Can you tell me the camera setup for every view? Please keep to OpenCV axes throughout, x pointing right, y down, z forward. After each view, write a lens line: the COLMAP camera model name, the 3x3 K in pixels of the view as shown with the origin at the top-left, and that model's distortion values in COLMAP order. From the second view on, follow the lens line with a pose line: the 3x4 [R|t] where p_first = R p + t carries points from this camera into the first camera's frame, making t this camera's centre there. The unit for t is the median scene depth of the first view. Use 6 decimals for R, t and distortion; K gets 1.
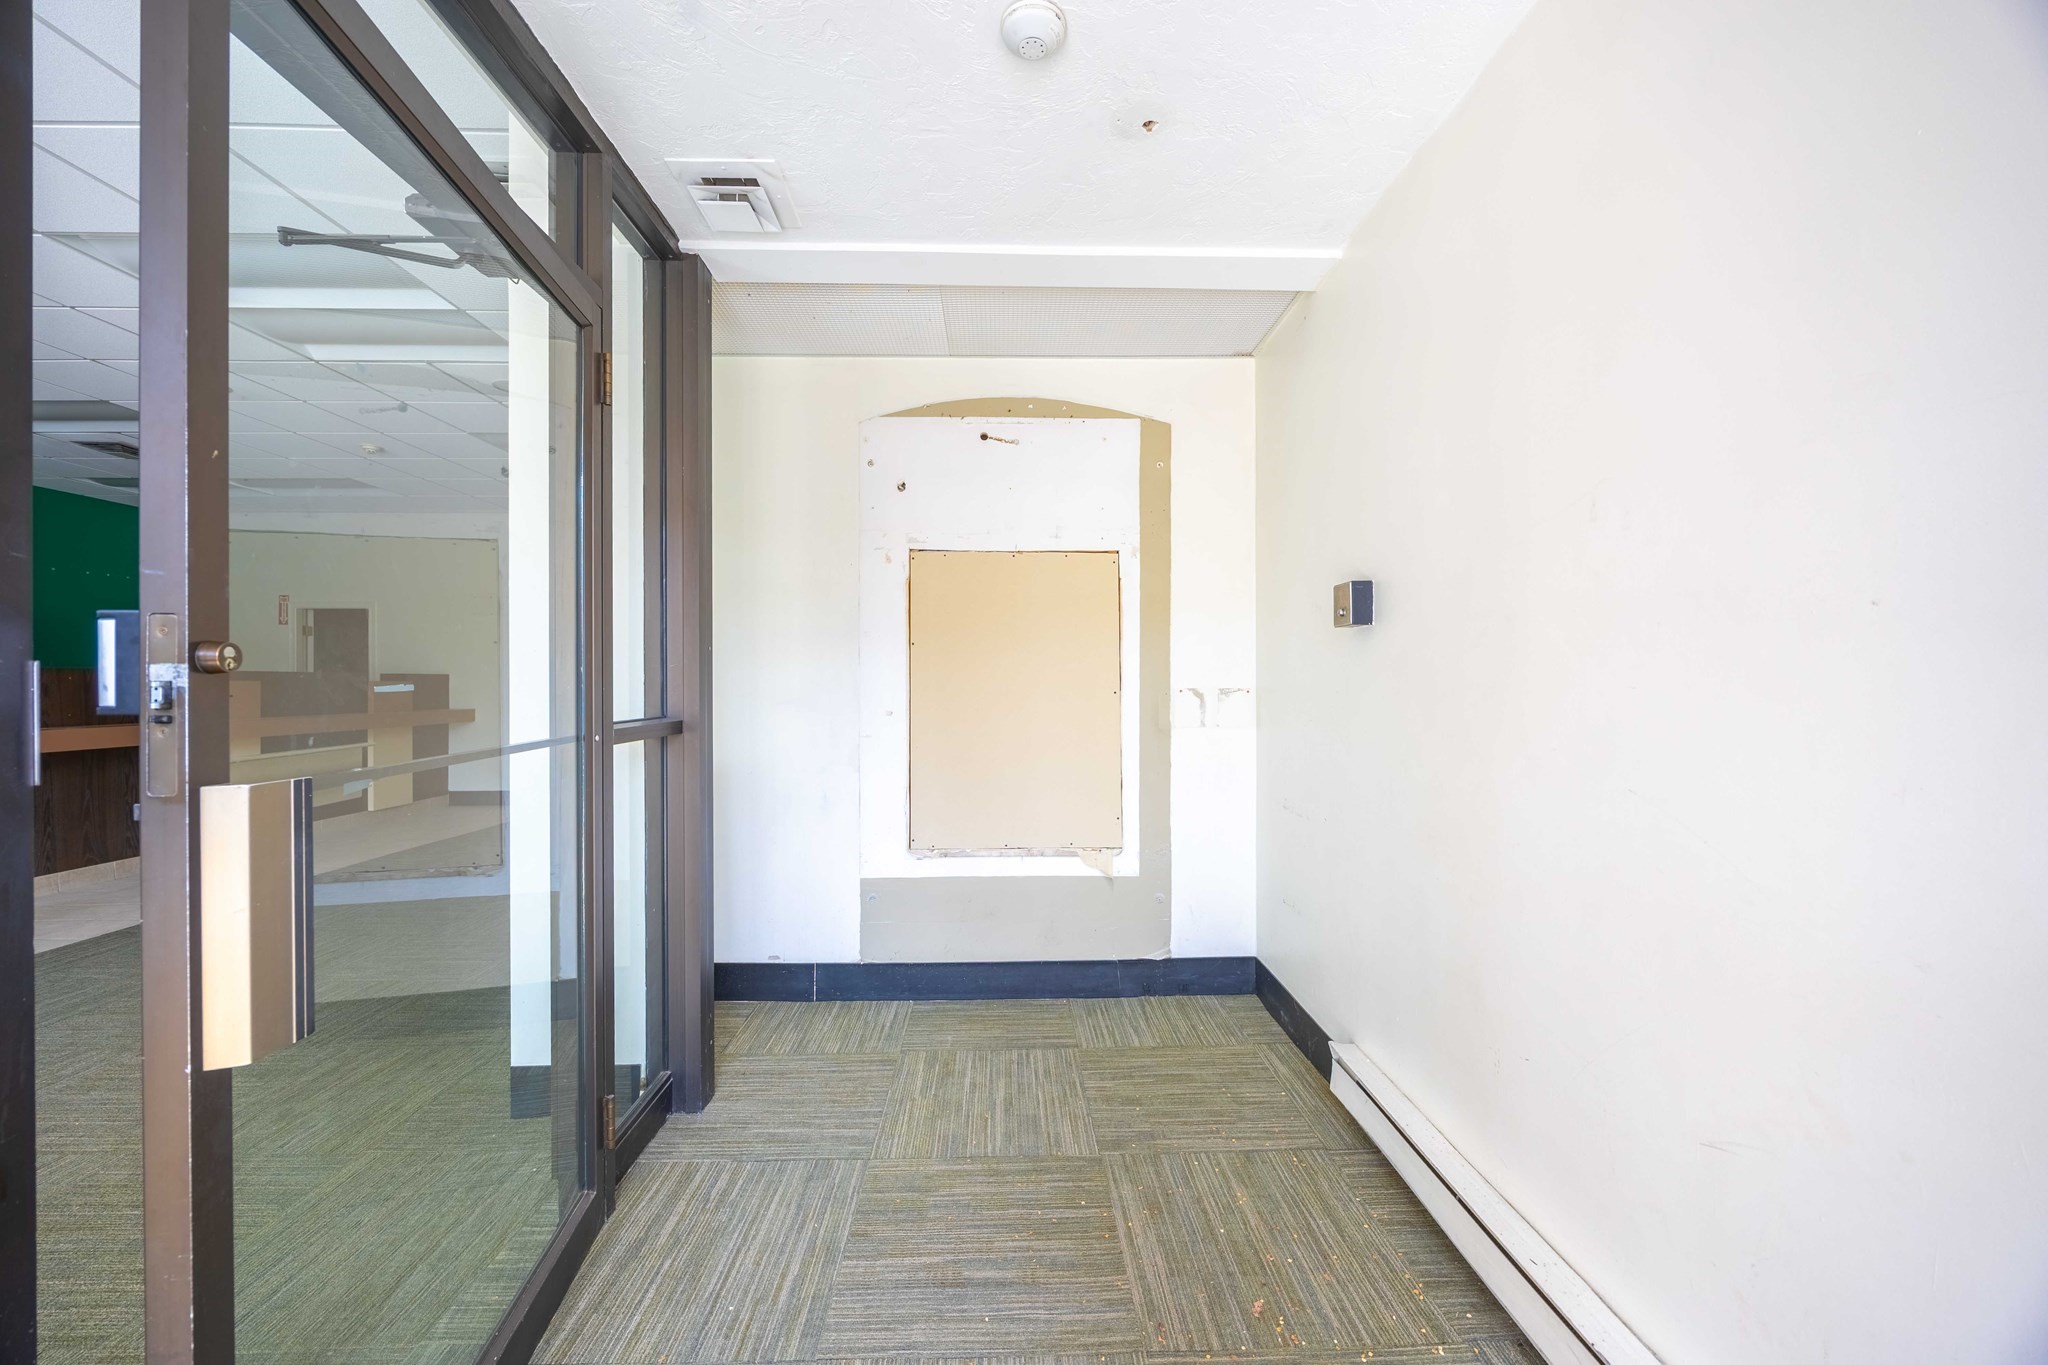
lens RADIAL K [[777.5, 0, 1015.4], [0, 777.5, 678.9], [0, 0, 1]] dist [-0.002223, -0.000109]
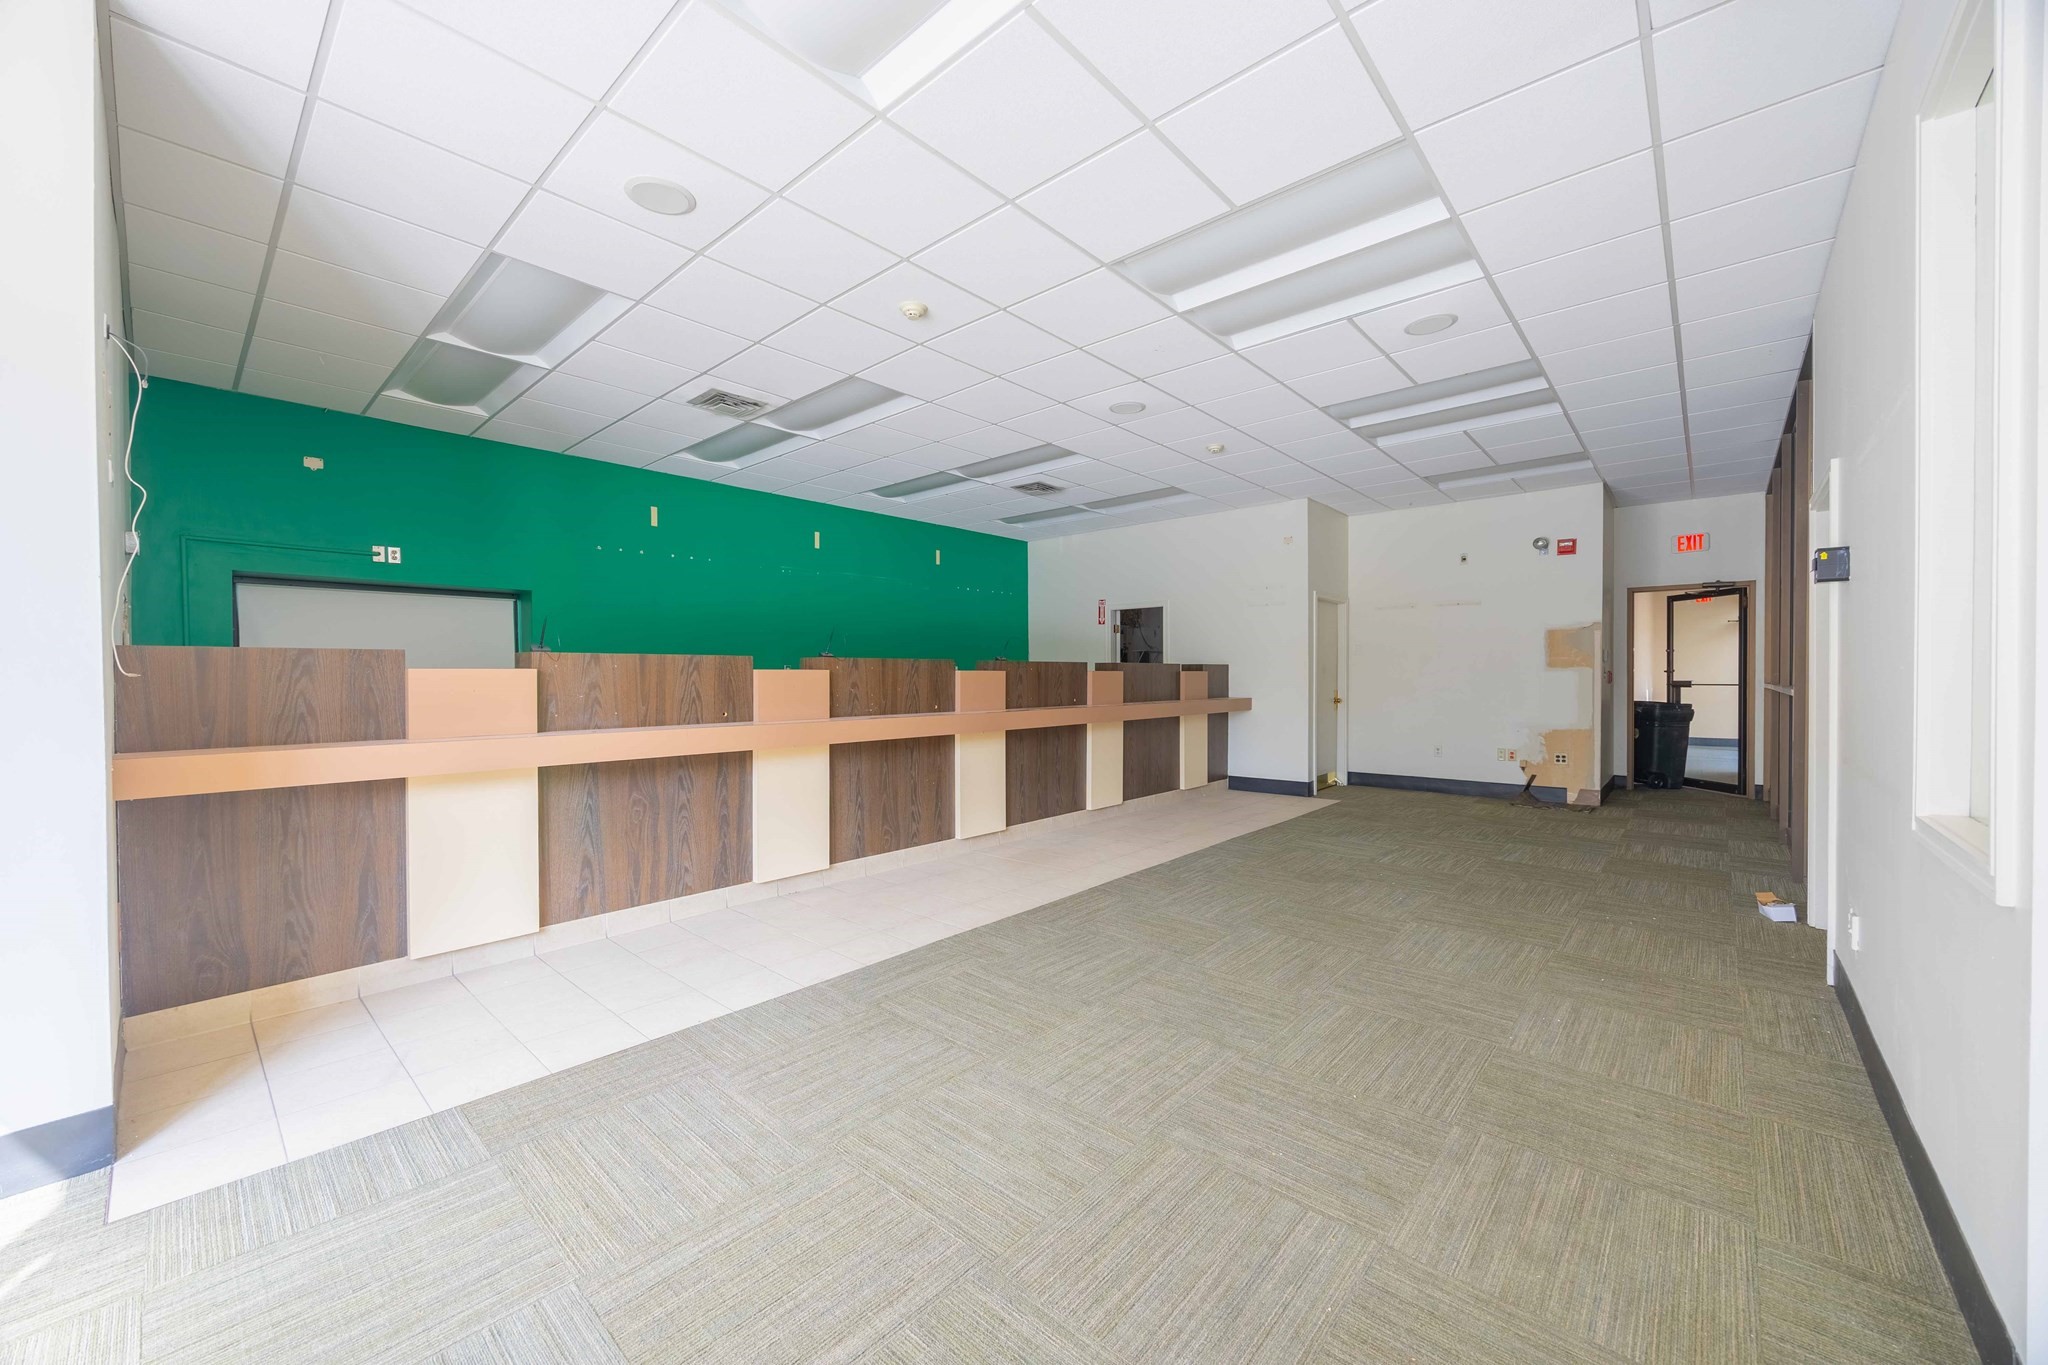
lens RADIAL K [[777.5, 0, 1027.2], [0, 777.5, 684.3], [0, 0, 1]] dist [-0.002223, -0.000109]
pose [[0.740617, 0.006907, -0.671892, -0.236324], [0.006725, 0.999821, 0.017692, 0.000157], [0.671894, -0.017621, 0.740438, 0.038738]]
